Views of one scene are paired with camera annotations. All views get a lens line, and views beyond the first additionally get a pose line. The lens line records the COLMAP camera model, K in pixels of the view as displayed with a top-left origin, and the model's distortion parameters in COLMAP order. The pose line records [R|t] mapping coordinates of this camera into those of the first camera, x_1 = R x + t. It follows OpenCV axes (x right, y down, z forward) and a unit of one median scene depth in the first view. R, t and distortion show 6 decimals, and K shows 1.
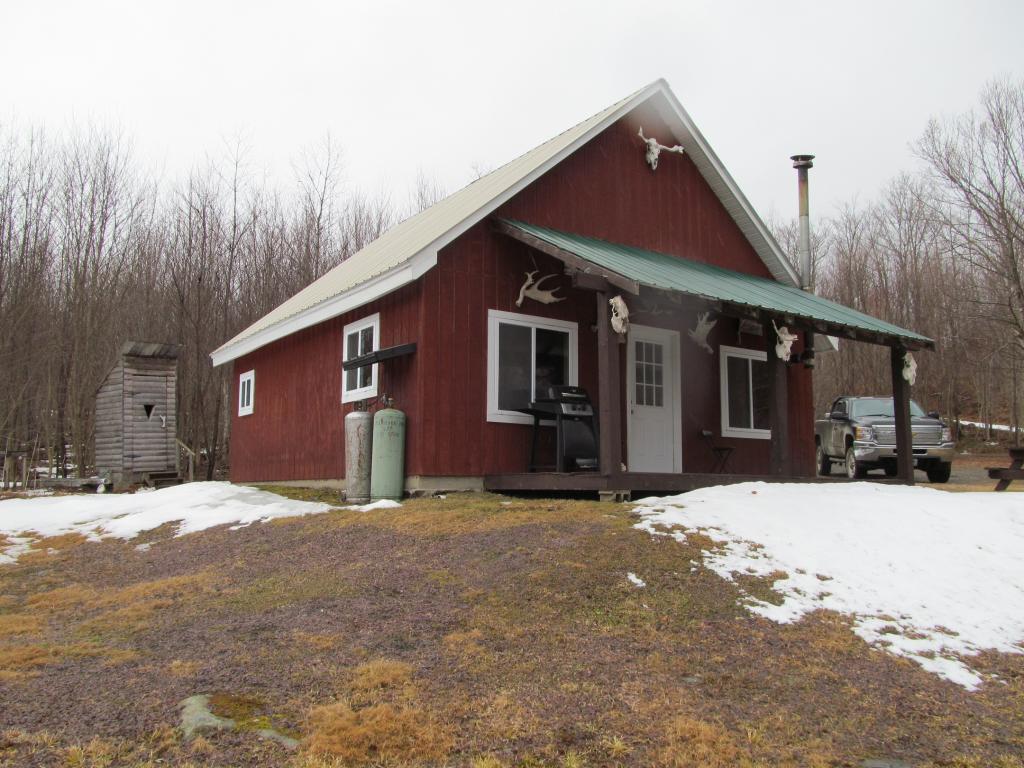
lens RADIAL K [[852.2, 0, 505.3], [0, 852.2, 378.2], [0, 0, 1]] dist [-0.045115, 0.009776]
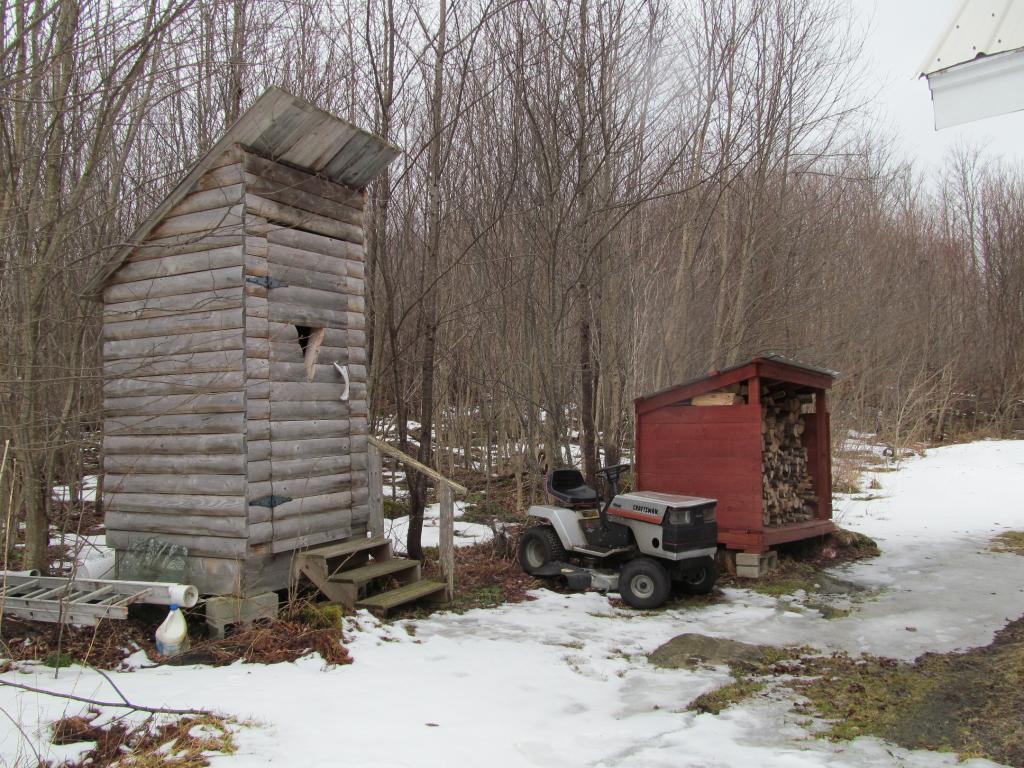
lens RADIAL K [[852.2, 0, 505.3], [0, 852.2, 378.2], [0, 0, 1]] dist [-0.045115, 0.009776]
pose [[0.972196, 0.017307, 0.233528, -0.426159], [-0.024243, 0.999345, 0.026866, 0.040482], [-0.232910, -0.031781, 0.971979, 0.691598]]
